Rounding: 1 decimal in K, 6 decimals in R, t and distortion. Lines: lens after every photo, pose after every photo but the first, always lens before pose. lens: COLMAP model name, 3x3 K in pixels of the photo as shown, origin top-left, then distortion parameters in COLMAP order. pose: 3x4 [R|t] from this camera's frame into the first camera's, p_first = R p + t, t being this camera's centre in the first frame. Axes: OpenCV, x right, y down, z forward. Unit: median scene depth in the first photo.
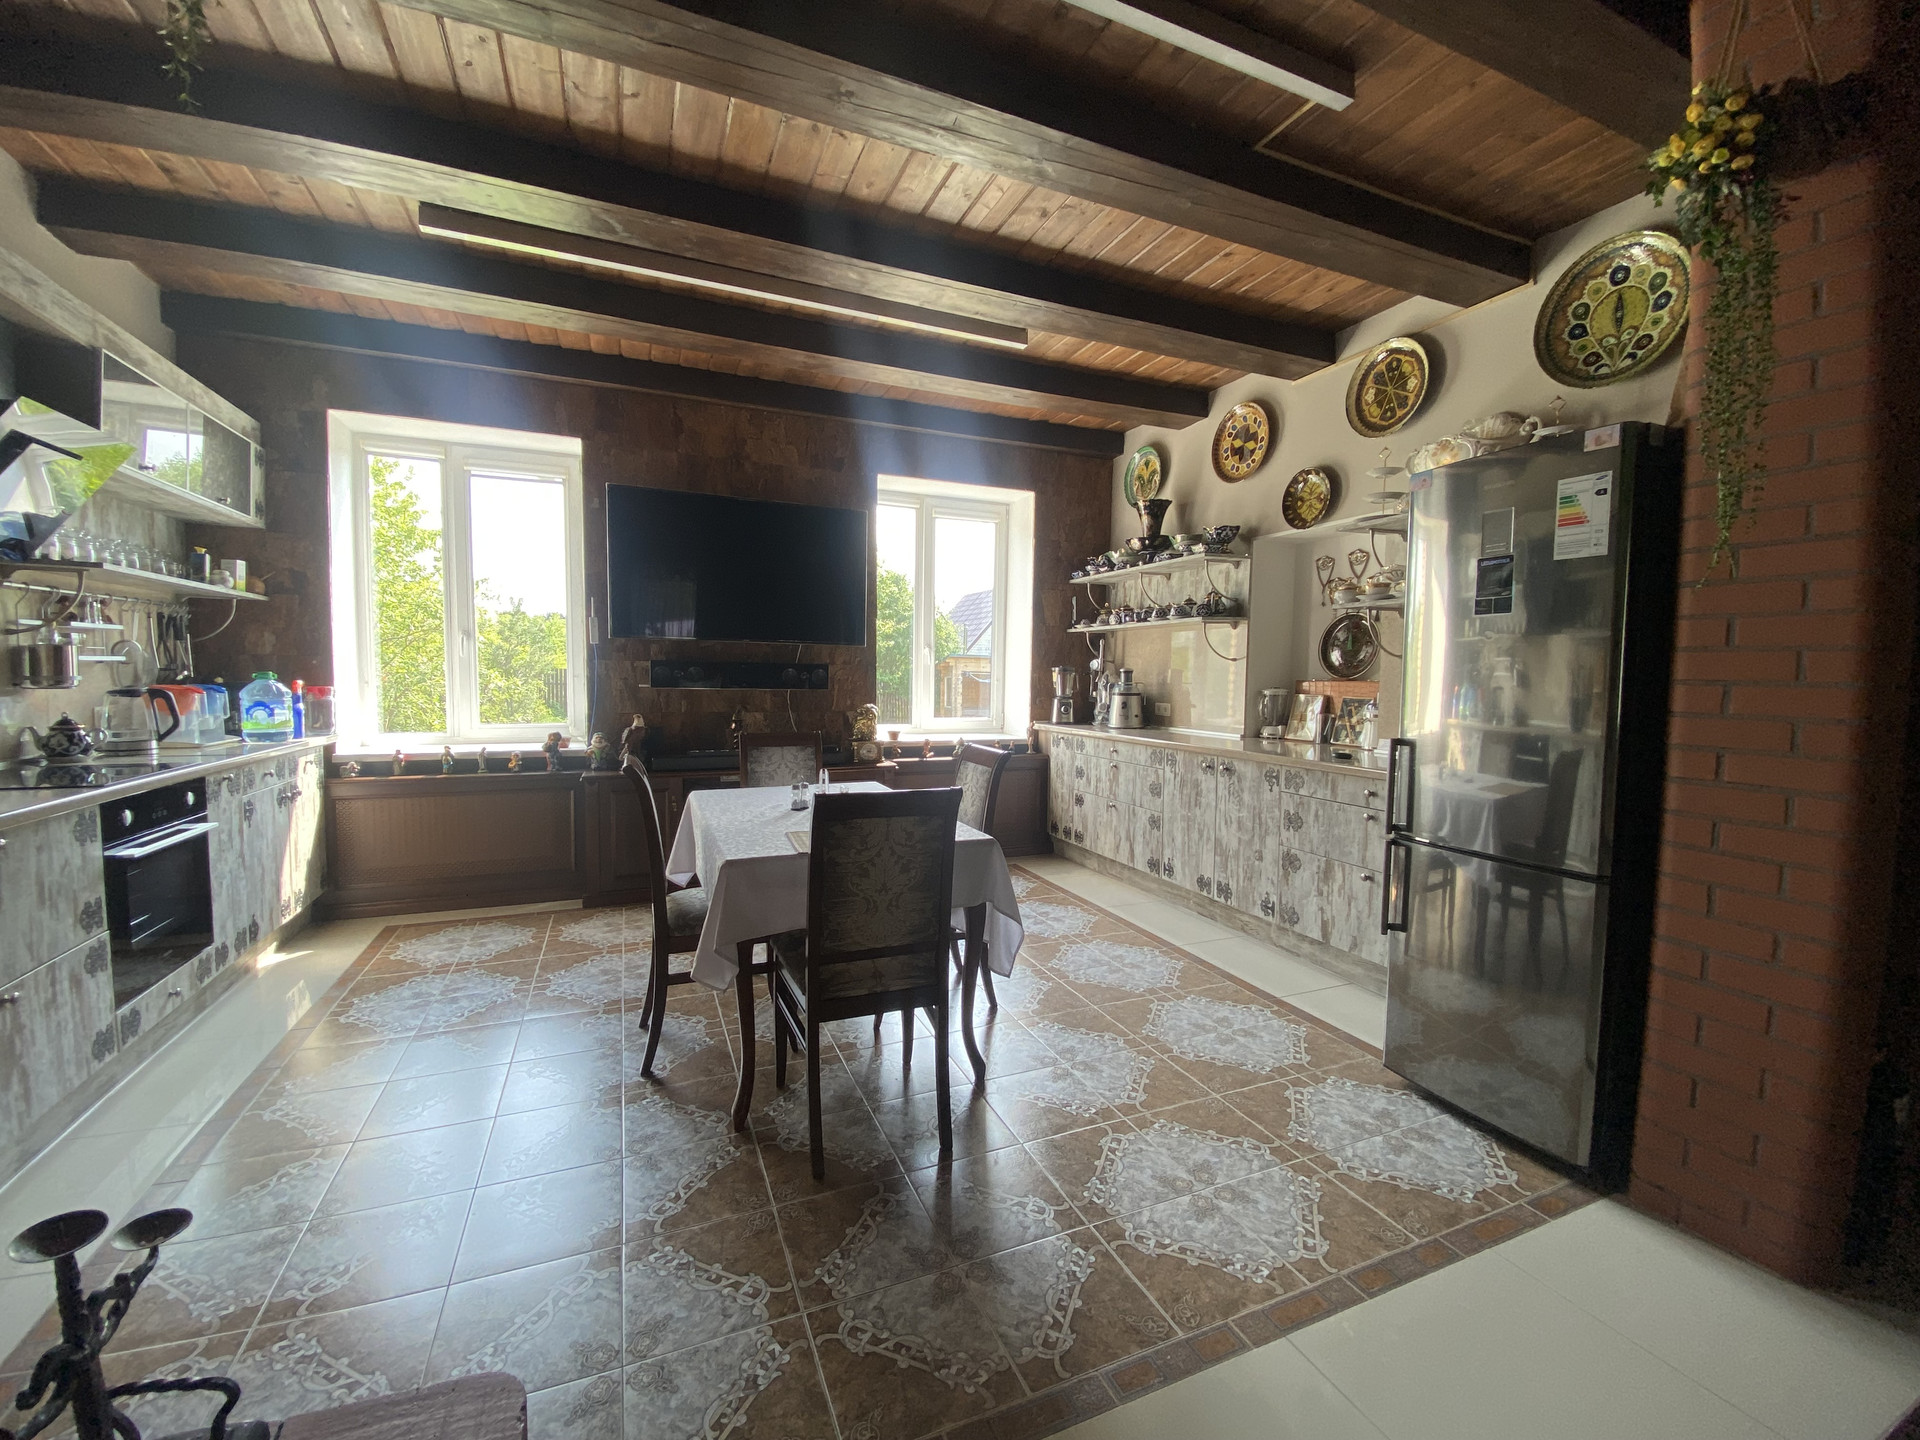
lens RADIAL K [[789.7, 0, 954.2], [0, 789.7, 718.4], [0, 0, 1]] dist [-0.001760, -0.000704]
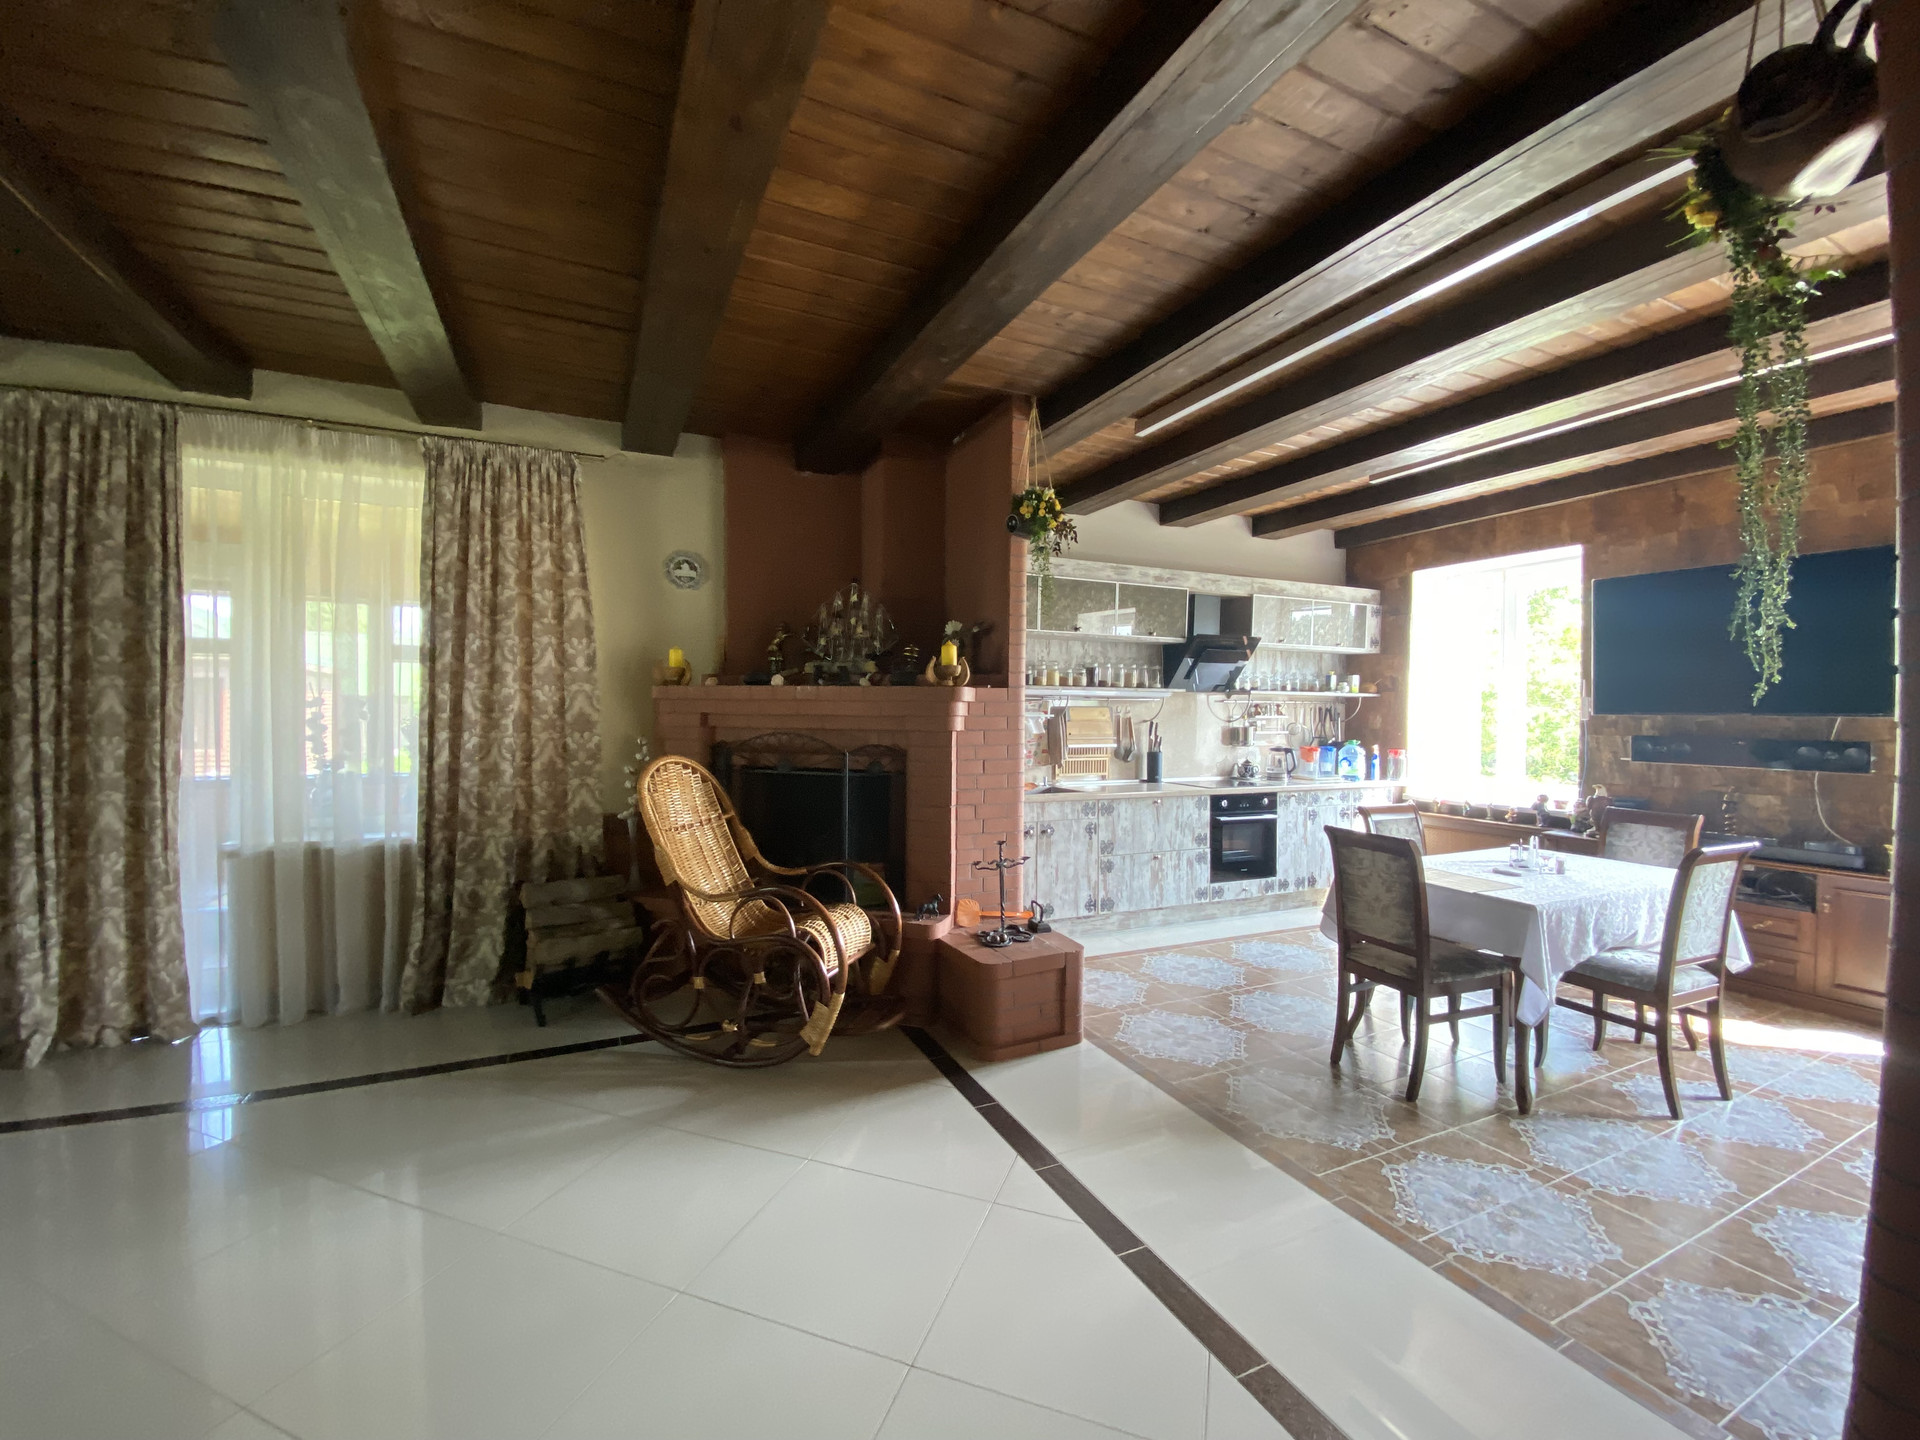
lens RADIAL K [[789.7, 0, 953.6], [0, 789.7, 715.3], [0, 0, 1]] dist [-0.001760, -0.000704]
pose [[0.042648, -0.005419, -0.999075, 0.941484], [-0.065123, 0.997844, -0.008193, -0.048617], [0.996965, 0.065412, 0.042203, 0.064154]]
